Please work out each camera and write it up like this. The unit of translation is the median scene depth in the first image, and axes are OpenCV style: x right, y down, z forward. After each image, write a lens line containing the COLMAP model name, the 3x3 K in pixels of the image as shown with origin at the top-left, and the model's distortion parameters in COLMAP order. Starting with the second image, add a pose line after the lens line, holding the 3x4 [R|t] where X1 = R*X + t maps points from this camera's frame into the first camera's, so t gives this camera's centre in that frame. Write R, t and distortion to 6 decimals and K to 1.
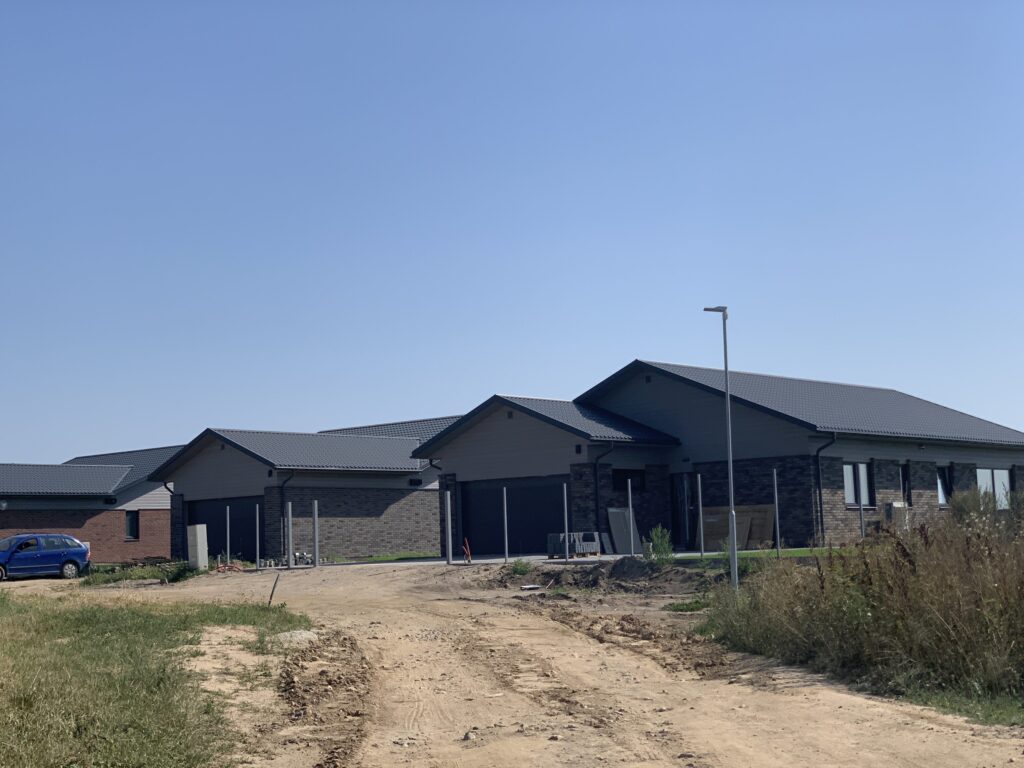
lens RADIAL K [[1547.8, 0, 504.9], [0, 1547.8, 377.8], [0, 0, 1]] dist [0.055093, 0.000000]
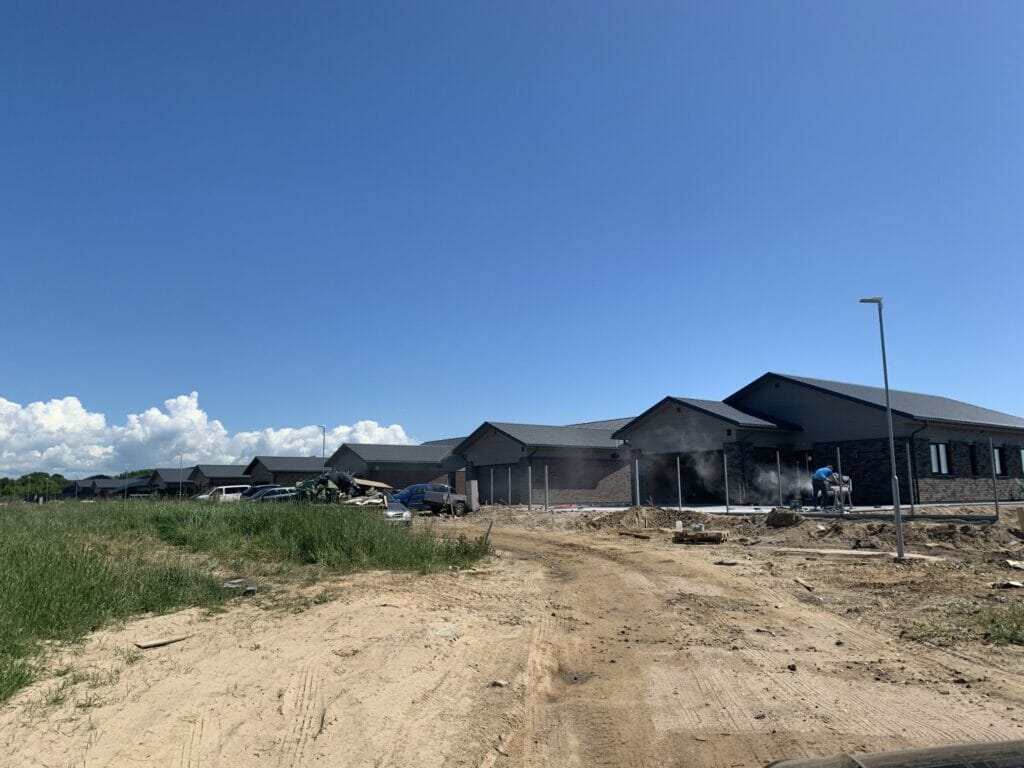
lens RADIAL K [[773.2, 0, 508.8], [0, 773.2, 388.7], [0, 0, 1]] dist [0.006251, -0.021410]
pose [[0.981036, -0.005939, -0.193733, -0.013015], [0.000170, 0.999556, -0.029780, 0.025868], [0.193824, 0.029183, 0.980602, 0.245811]]
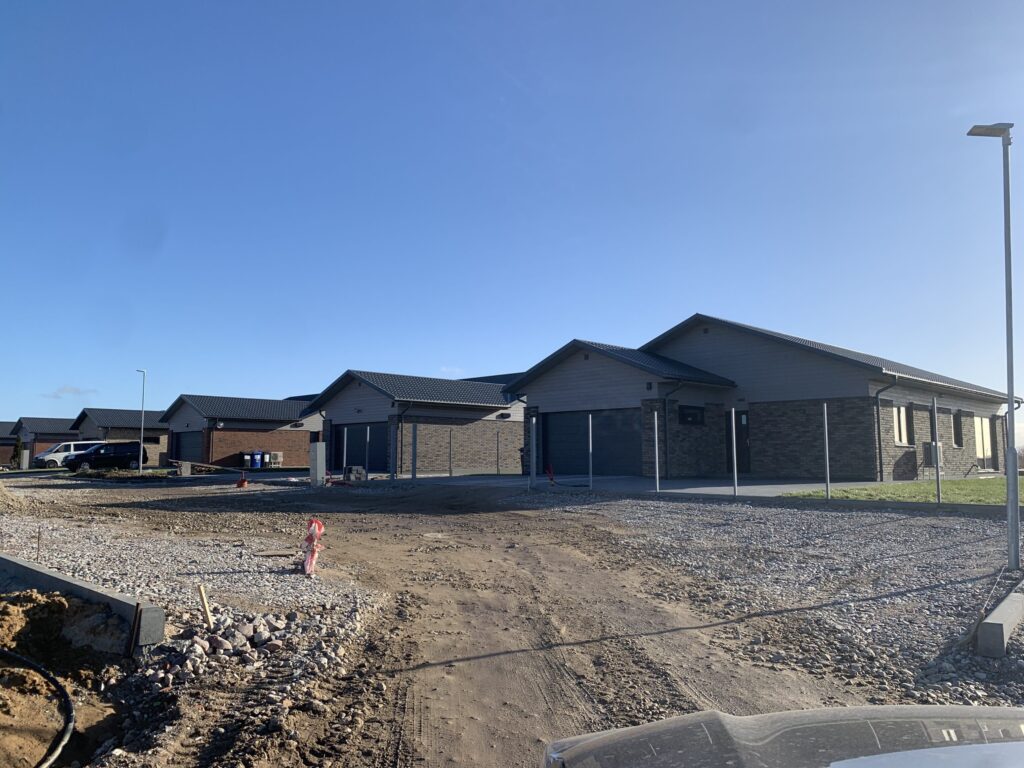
lens RADIAL K [[723.6, 0, 511.5], [0, 723.6, 390.0], [0, 0, 1]] dist [0.014148, -0.008645]
pose [[0.998723, 0.032384, -0.038782, -0.031531], [-0.031909, 0.999409, 0.012810, 0.043707], [0.039174, -0.011556, 0.999166, 0.450087]]
